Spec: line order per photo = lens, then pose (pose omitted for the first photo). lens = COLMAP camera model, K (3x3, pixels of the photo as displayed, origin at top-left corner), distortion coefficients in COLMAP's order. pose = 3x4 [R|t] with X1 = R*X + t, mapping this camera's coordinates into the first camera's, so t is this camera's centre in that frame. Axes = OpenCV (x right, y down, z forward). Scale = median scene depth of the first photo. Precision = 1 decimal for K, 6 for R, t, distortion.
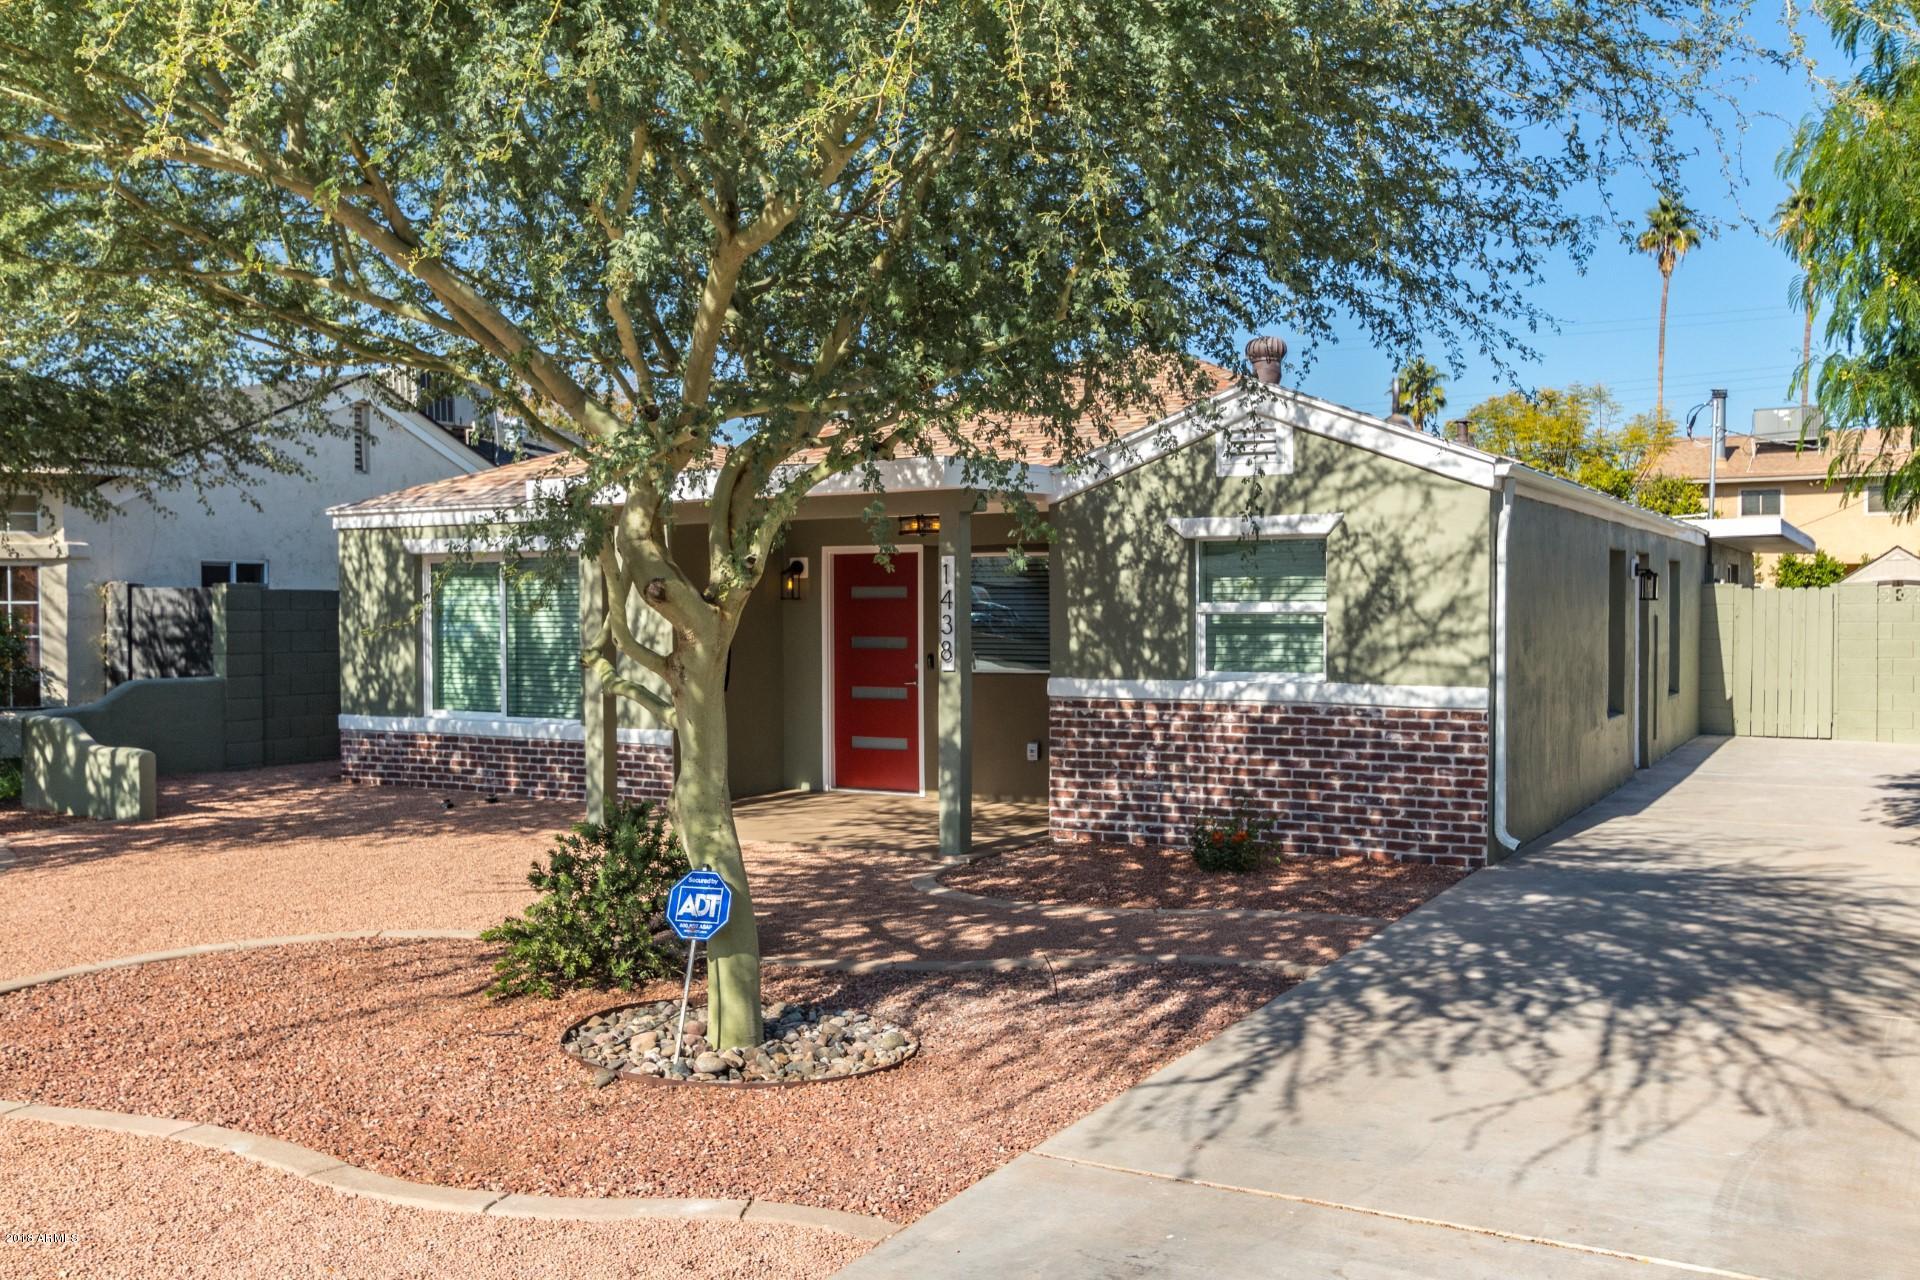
lens RADIAL K [[1829.6, 0, 965.9], [0, 1829.6, 643.0], [0, 0, 1]] dist [-0.104476, -0.004295]
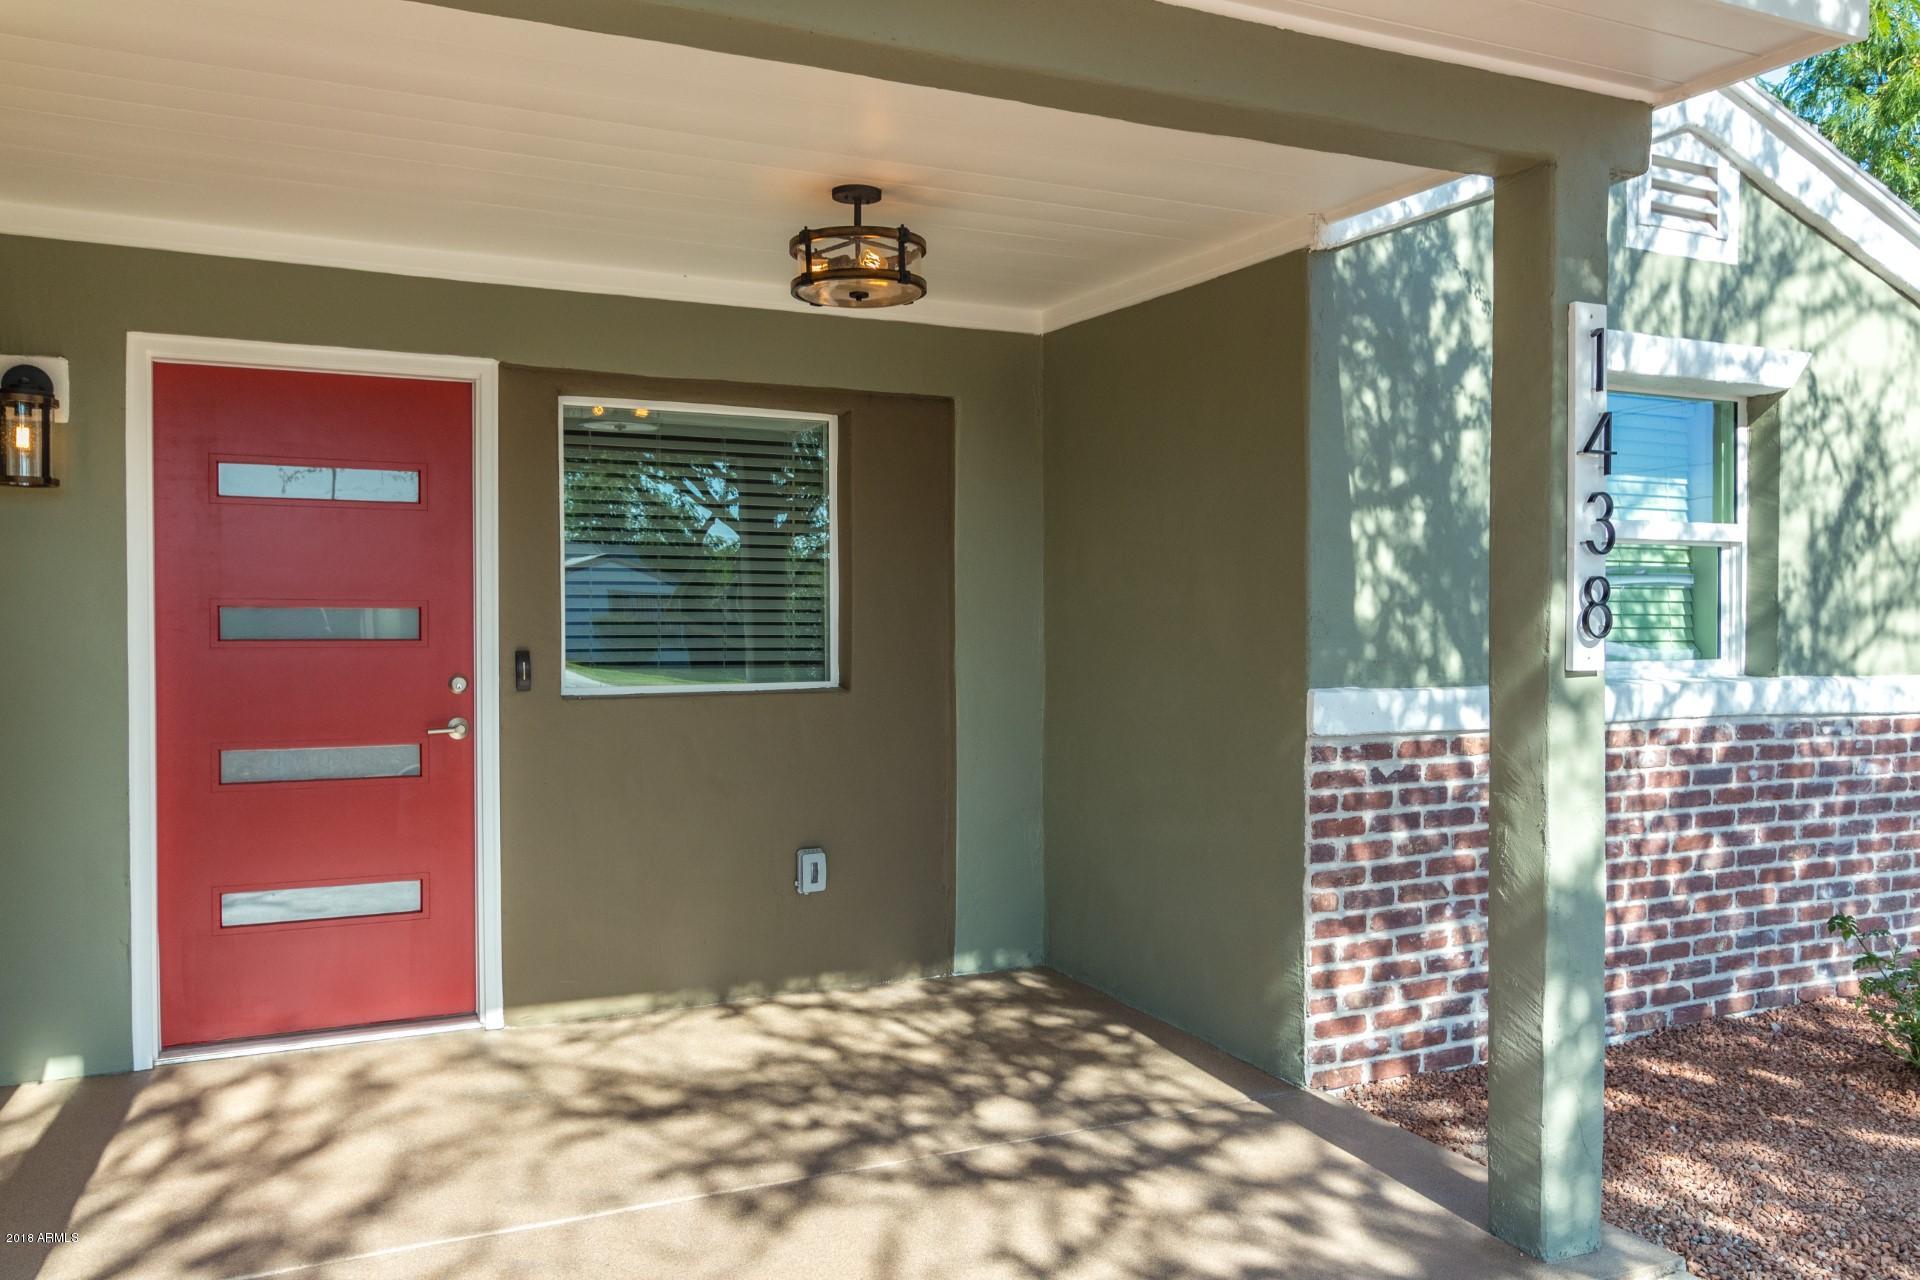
lens RADIAL K [[1424.9, 0, 946.4], [0, 1424.9, 660.6], [0, 0, 1]] dist [-0.000993, -0.005036]
pose [[0.556952, -0.014733, 0.830414, -0.265348], [0.020483, 0.999782, 0.004000, 0.010351], [-0.830292, 0.014781, 0.557132, 0.933695]]
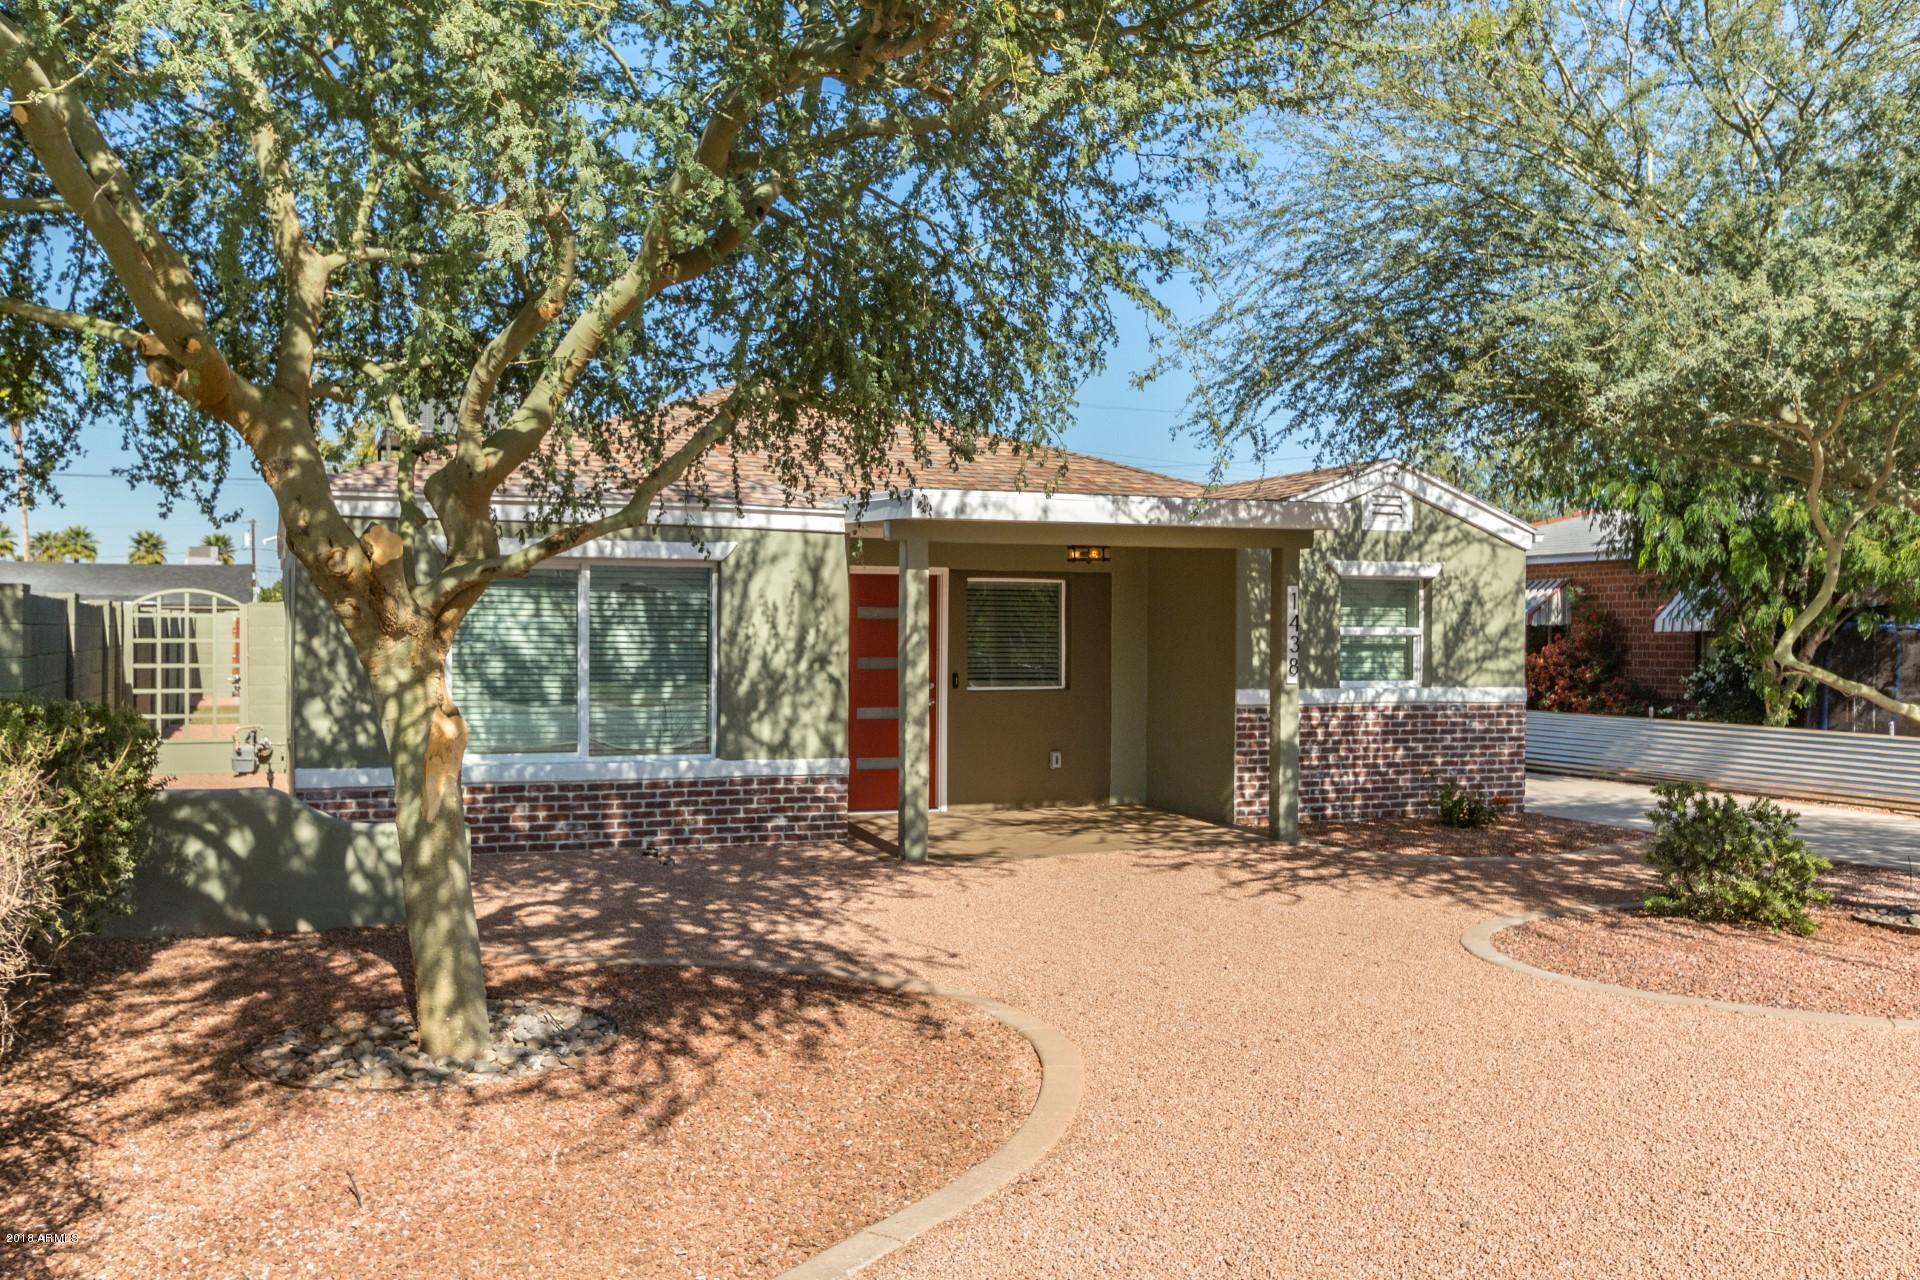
lens RADIAL K [[1829.6, 0, 973.3], [0, 1829.6, 635.3], [0, 0, 1]] dist [-0.104476, -0.004295]
pose [[0.577706, 0.005359, 0.816227, -1.058267], [0.012045, 0.999814, -0.015089, -0.000228], [-0.816156, 0.018548, 0.577534, 0.478431]]
